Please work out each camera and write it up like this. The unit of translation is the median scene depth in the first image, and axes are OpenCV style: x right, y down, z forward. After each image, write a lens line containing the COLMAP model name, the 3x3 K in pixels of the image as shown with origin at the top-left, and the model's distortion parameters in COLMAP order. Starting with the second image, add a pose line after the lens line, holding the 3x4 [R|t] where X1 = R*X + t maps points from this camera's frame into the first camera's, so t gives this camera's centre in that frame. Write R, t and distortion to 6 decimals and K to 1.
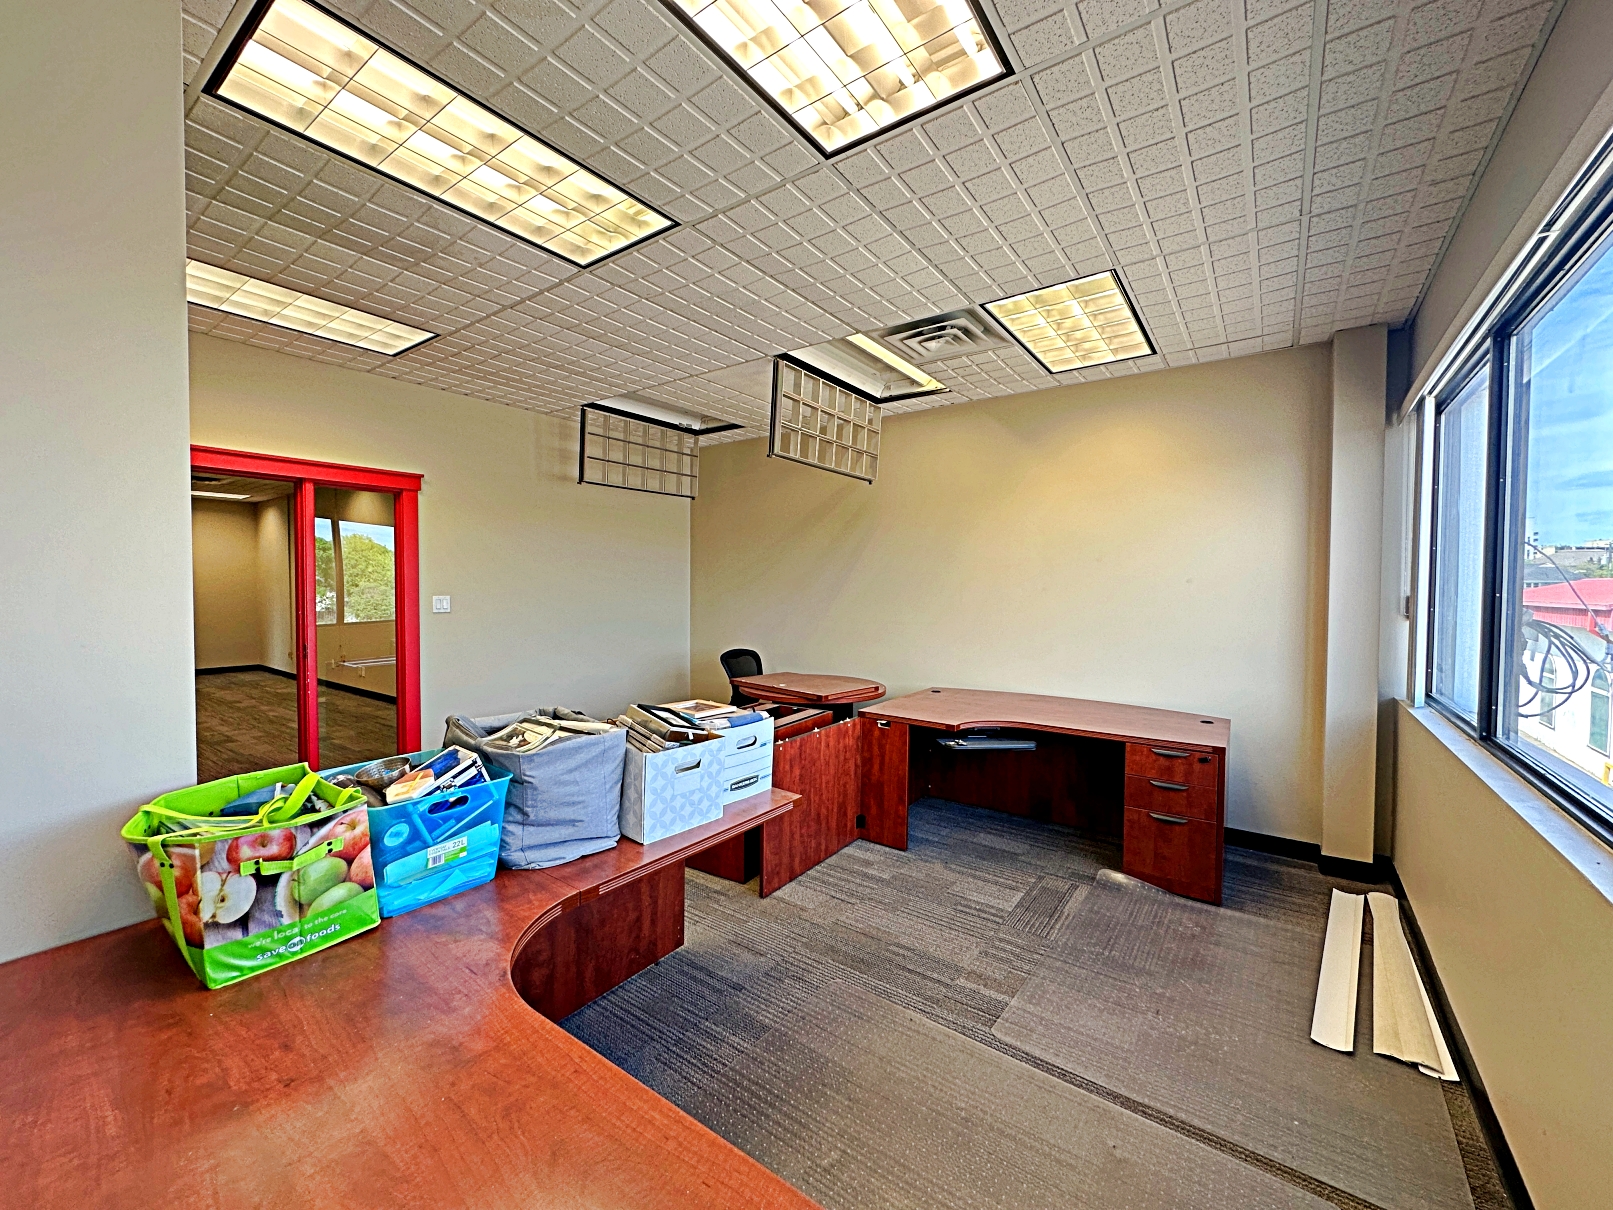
lens RADIAL K [[642.5, 0, 809.7], [0, 642.5, 600.7], [0, 0, 1]] dist [-0.002569, 0.000844]
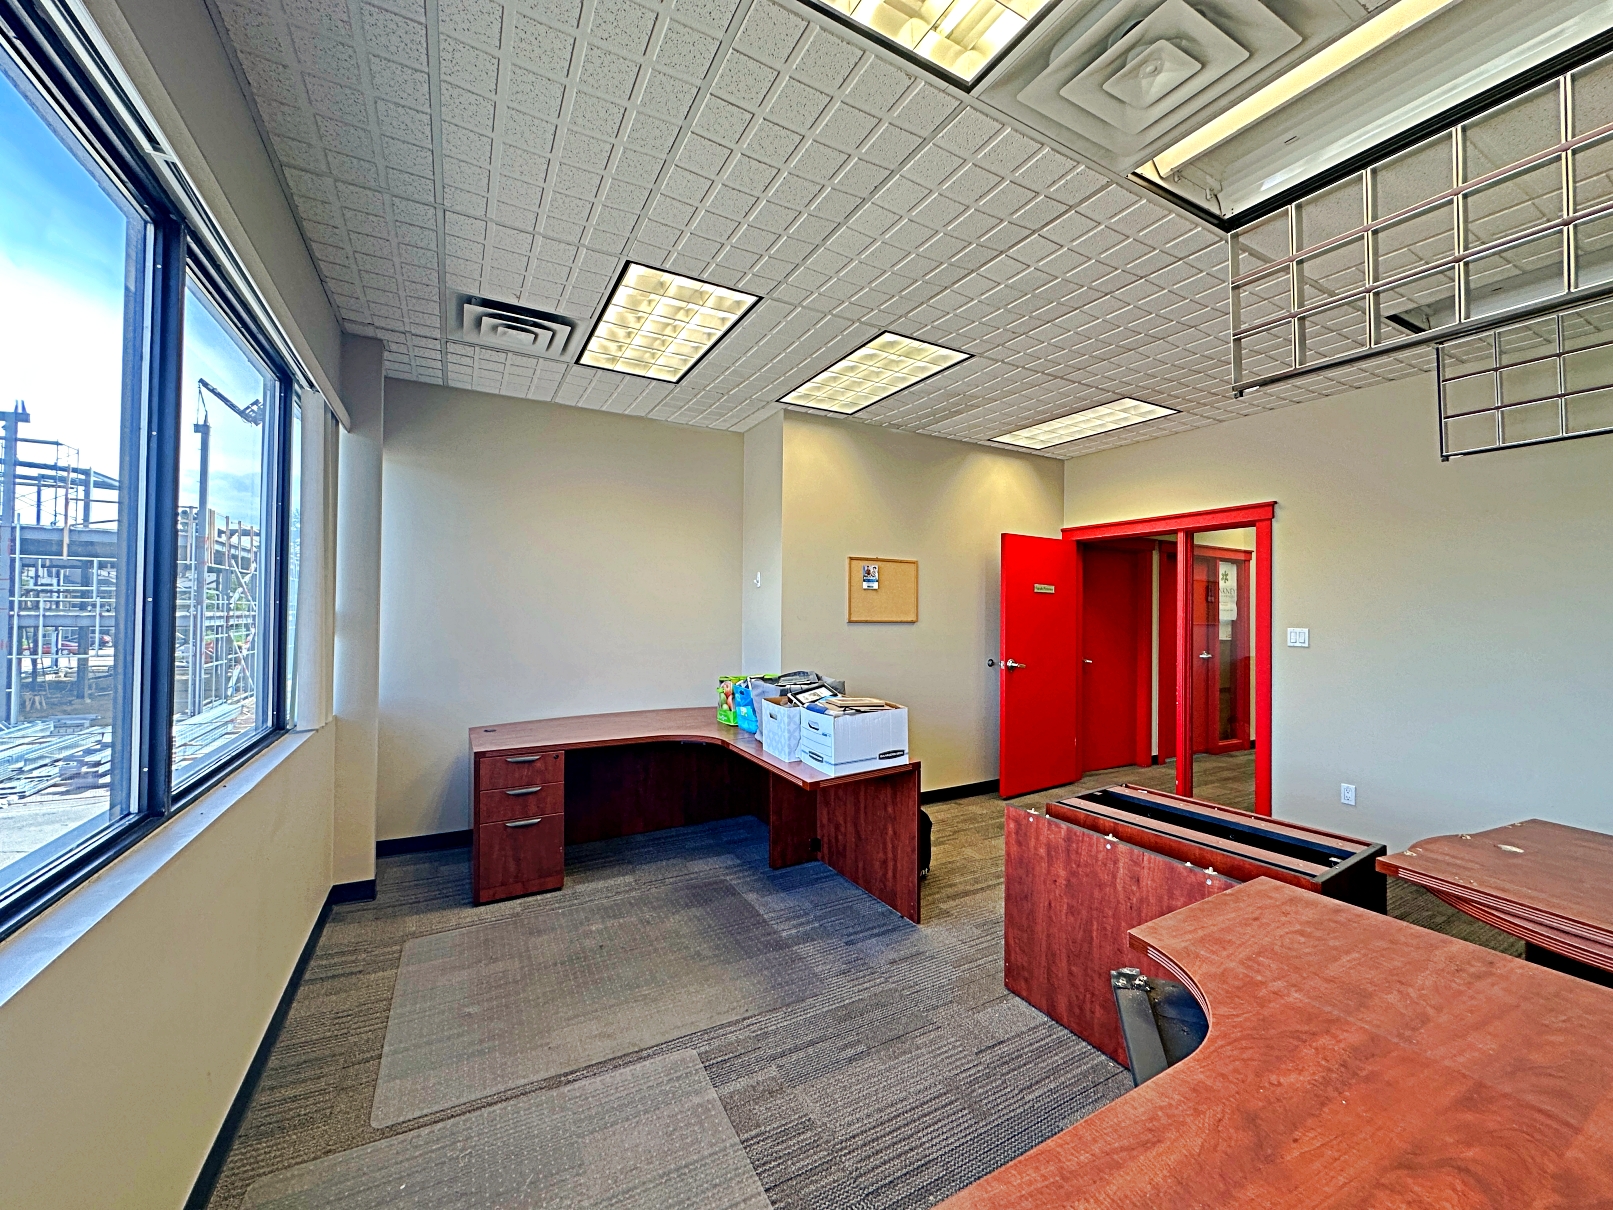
lens RADIAL K [[642.5, 0, 803.4], [0, 642.5, 601.2], [0, 0, 1]] dist [-0.002569, 0.000844]
pose [[-0.428831, -0.024647, -0.903048, 0.955364], [-0.037228, 0.999261, -0.009595, -0.018884], [0.902617, 0.029504, -0.429432, 1.322029]]
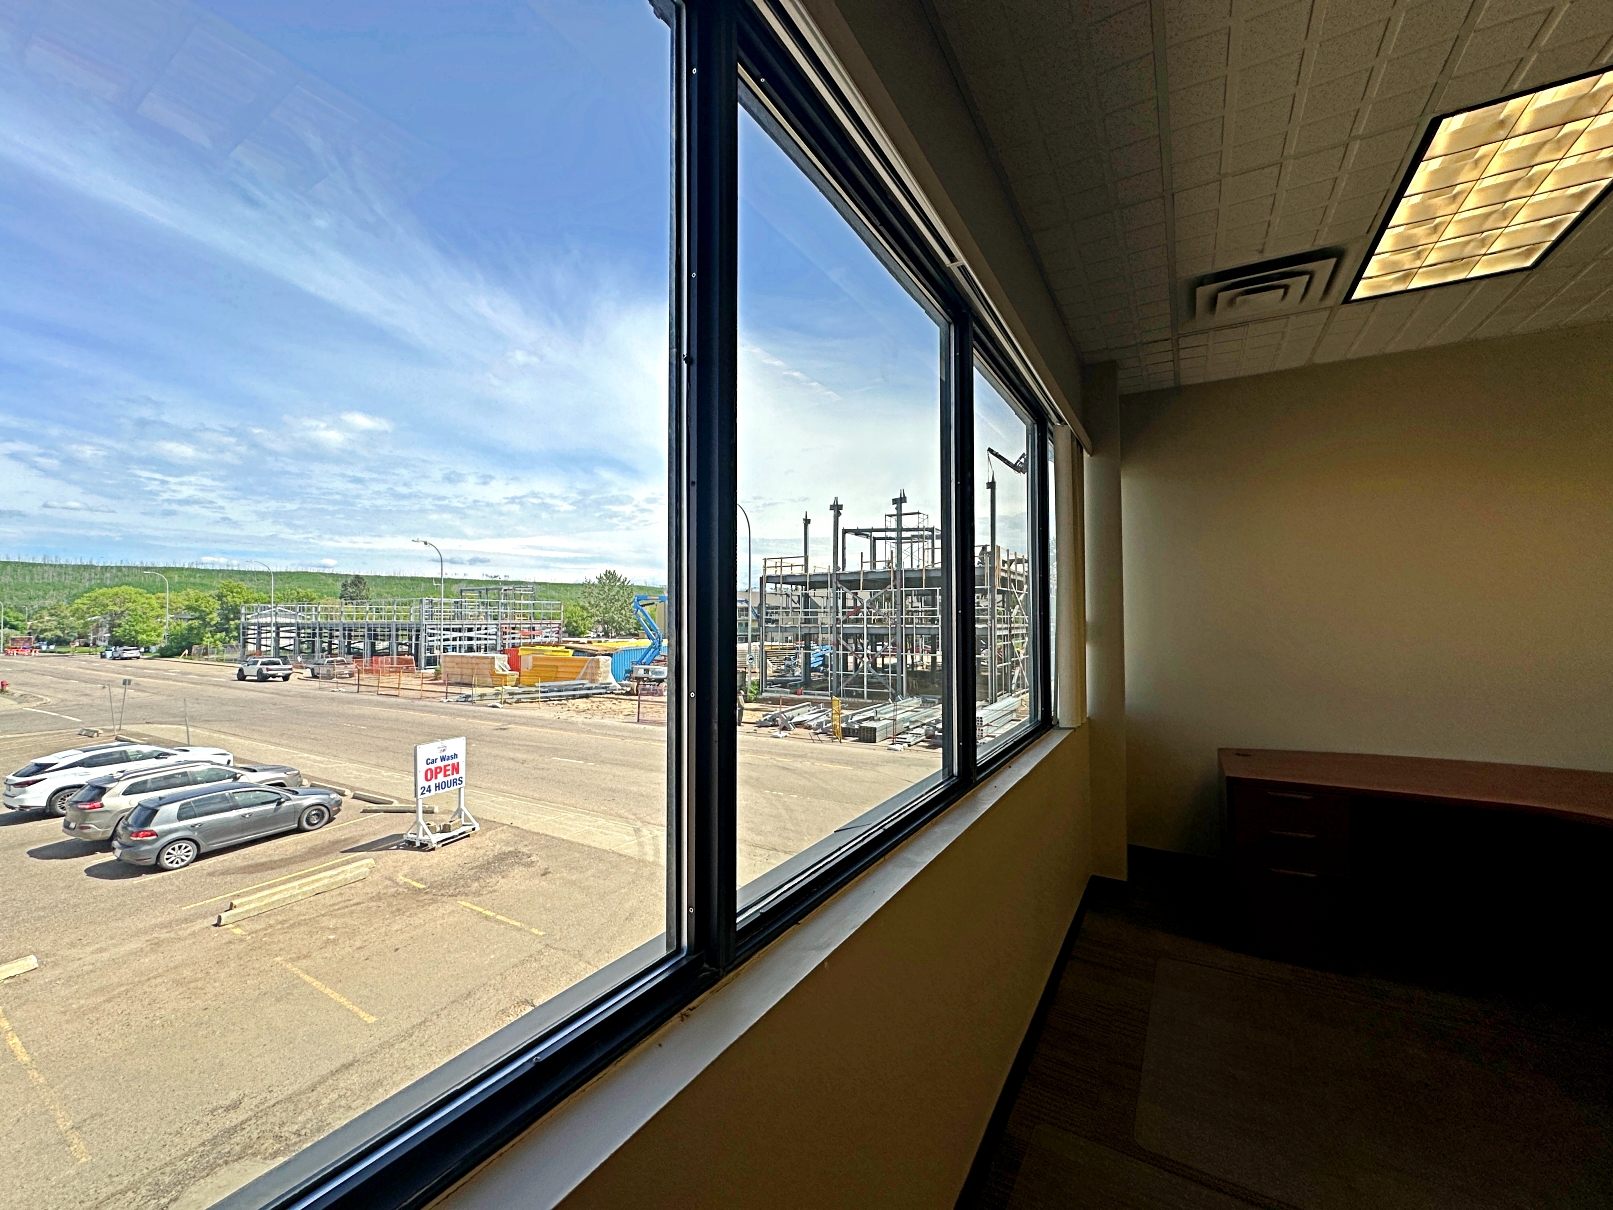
lens RADIAL K [[642.5, 0, 810.6], [0, 642.5, 602.7], [0, 0, 1]] dist [-0.002569, 0.000844]
pose [[-0.995515, -0.006069, -0.094406, 0.906713], [-0.006025, 0.999982, -0.000759, -0.006553], [0.094409, -0.000187, -0.995533, 1.223371]]
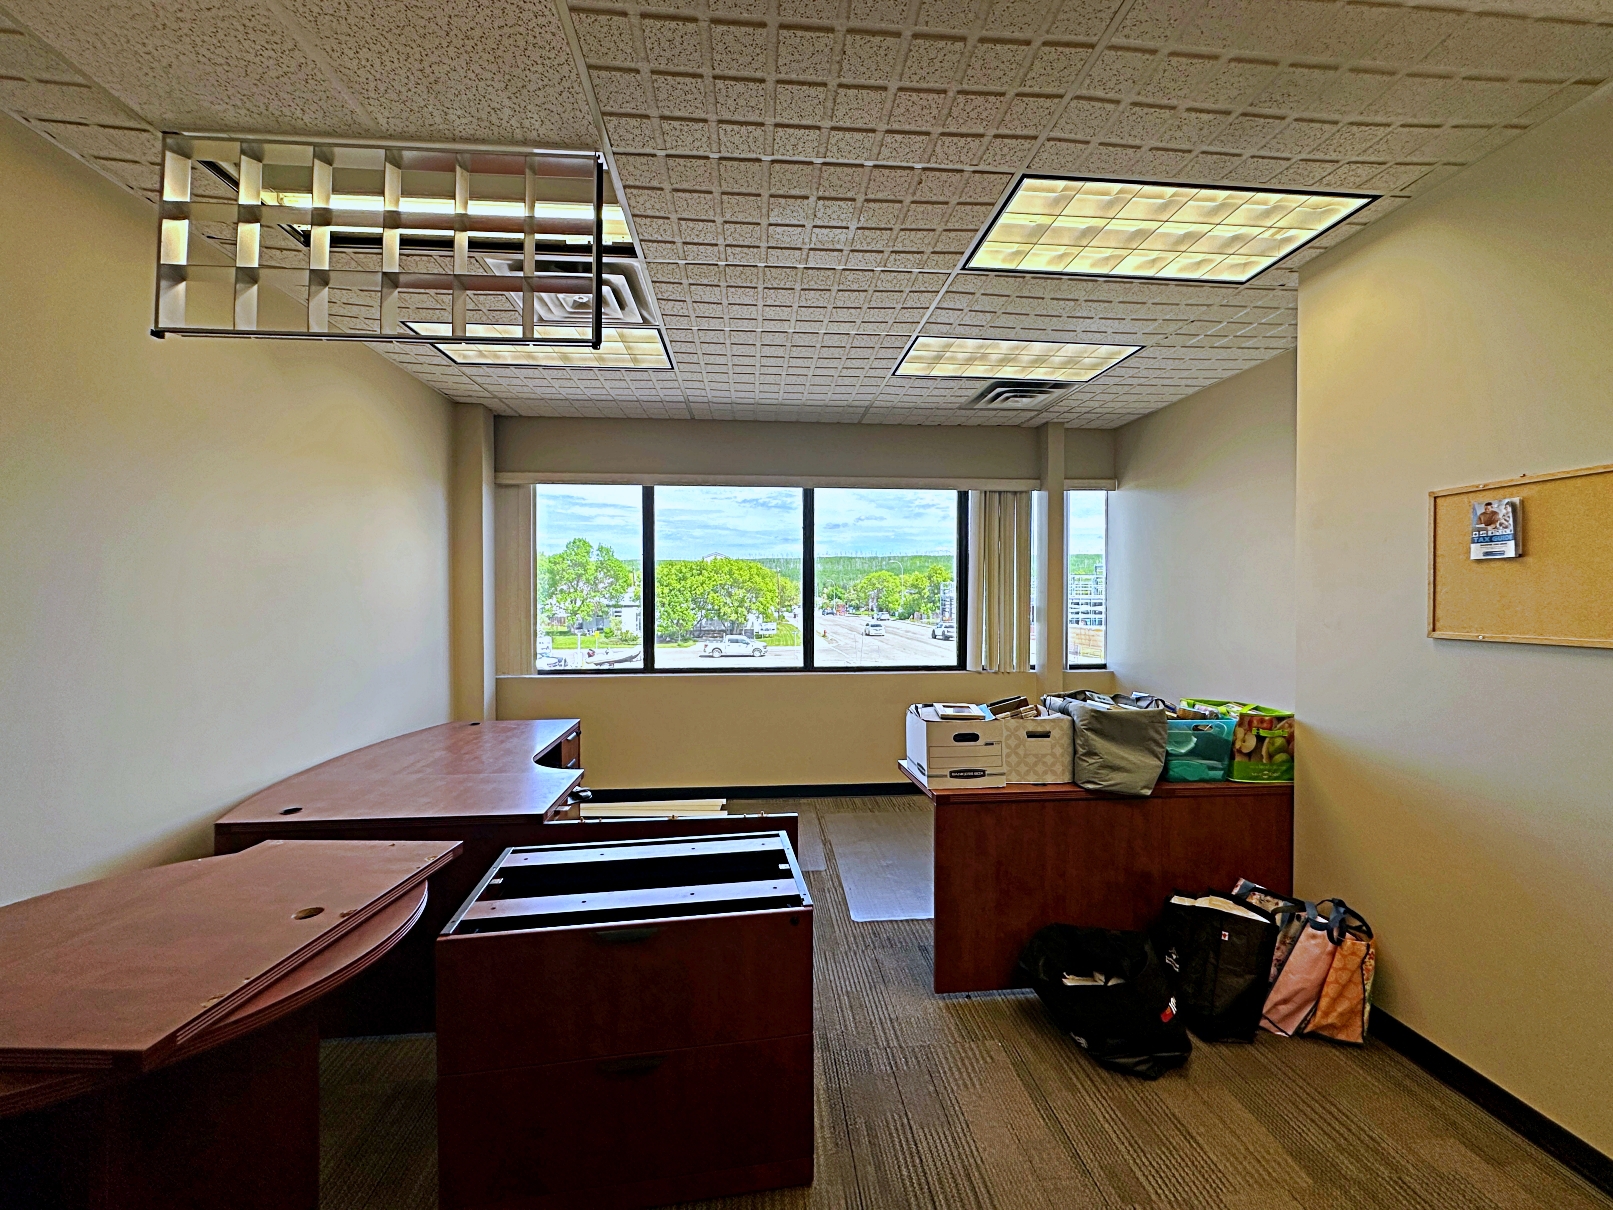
lens RADIAL K [[642.5, 0, 807.0], [0, 642.5, 600.3], [0, 0, 1]] dist [-0.002569, 0.000844]
pose [[-0.655068, -0.013828, 0.755444, -0.722435], [0.014450, 0.999420, 0.030823, -0.063402], [-0.755432, 0.031107, -0.654488, 1.758674]]
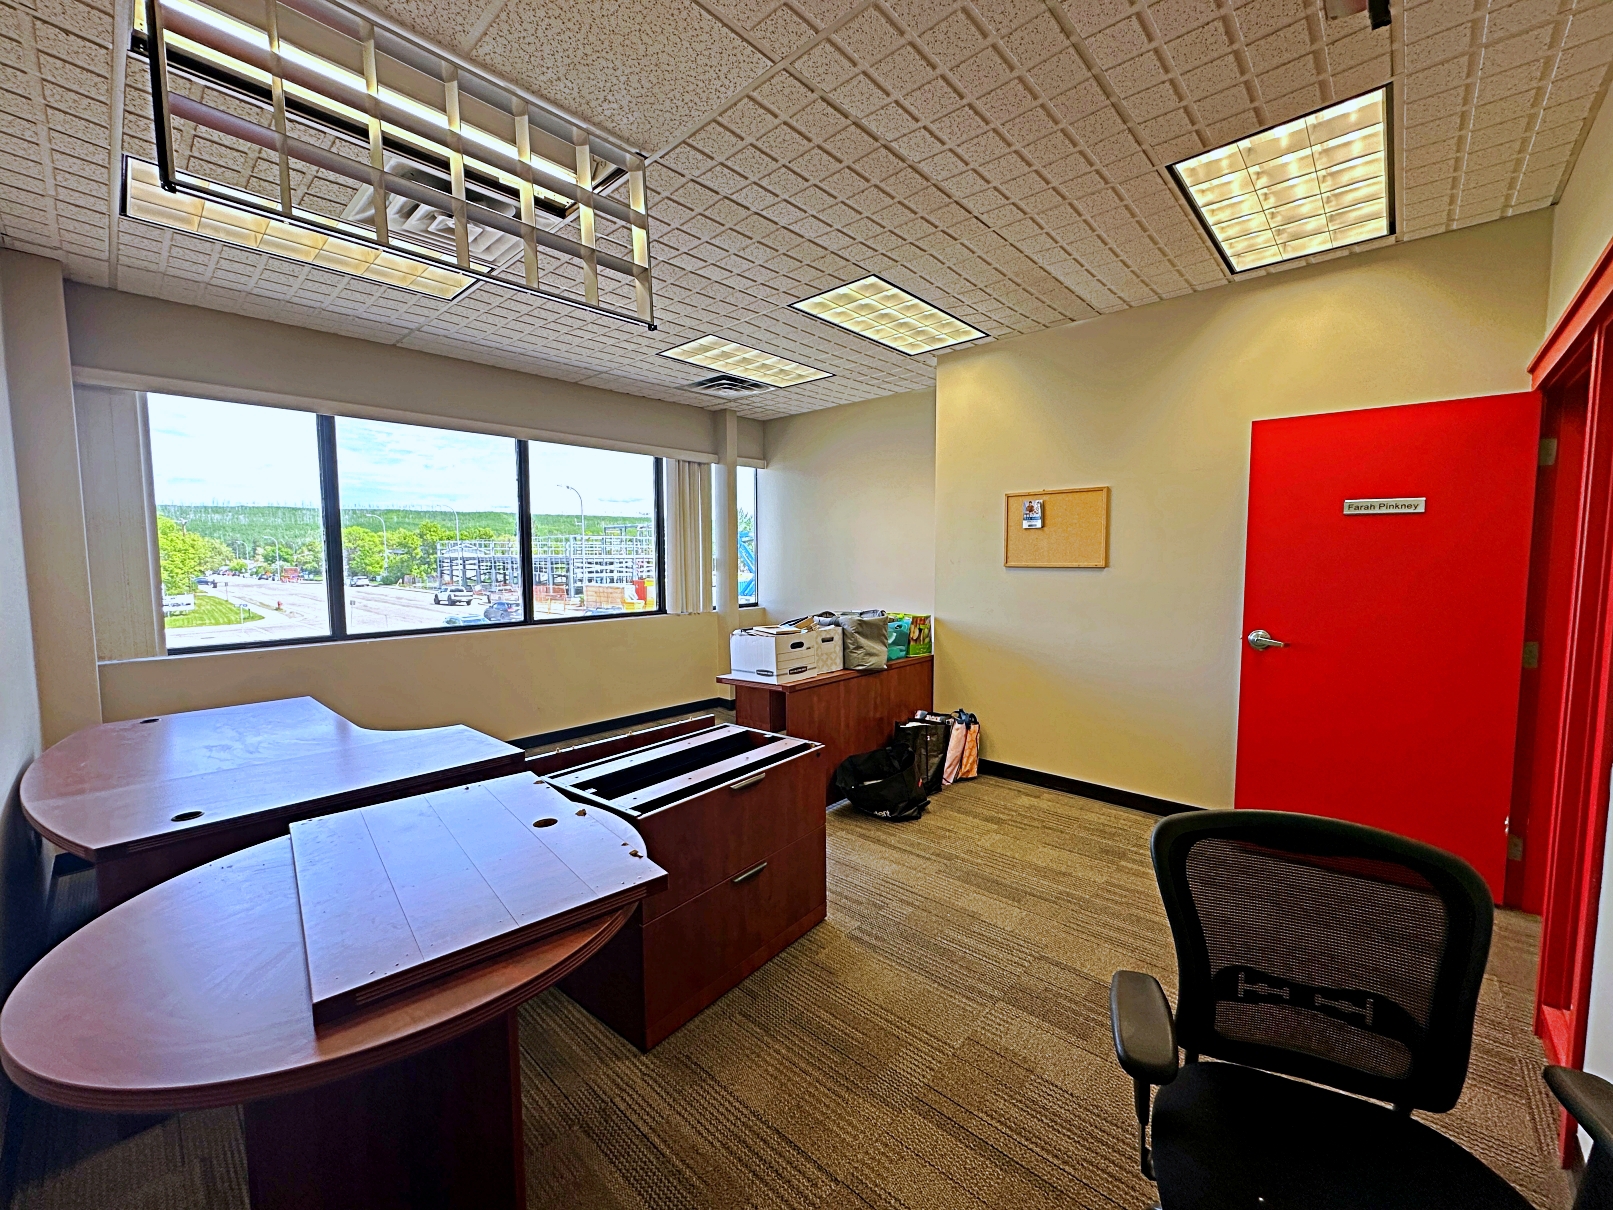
lens RADIAL K [[642.5, 0, 804.1], [0, 642.5, 602.4], [0, 0, 1]] dist [-0.002569, 0.000844]
pose [[-0.992692, -0.012822, 0.119991, -0.340693], [-0.000632, 0.994878, 0.101082, -0.054770], [-0.120672, 0.100267, -0.987616, 2.287975]]
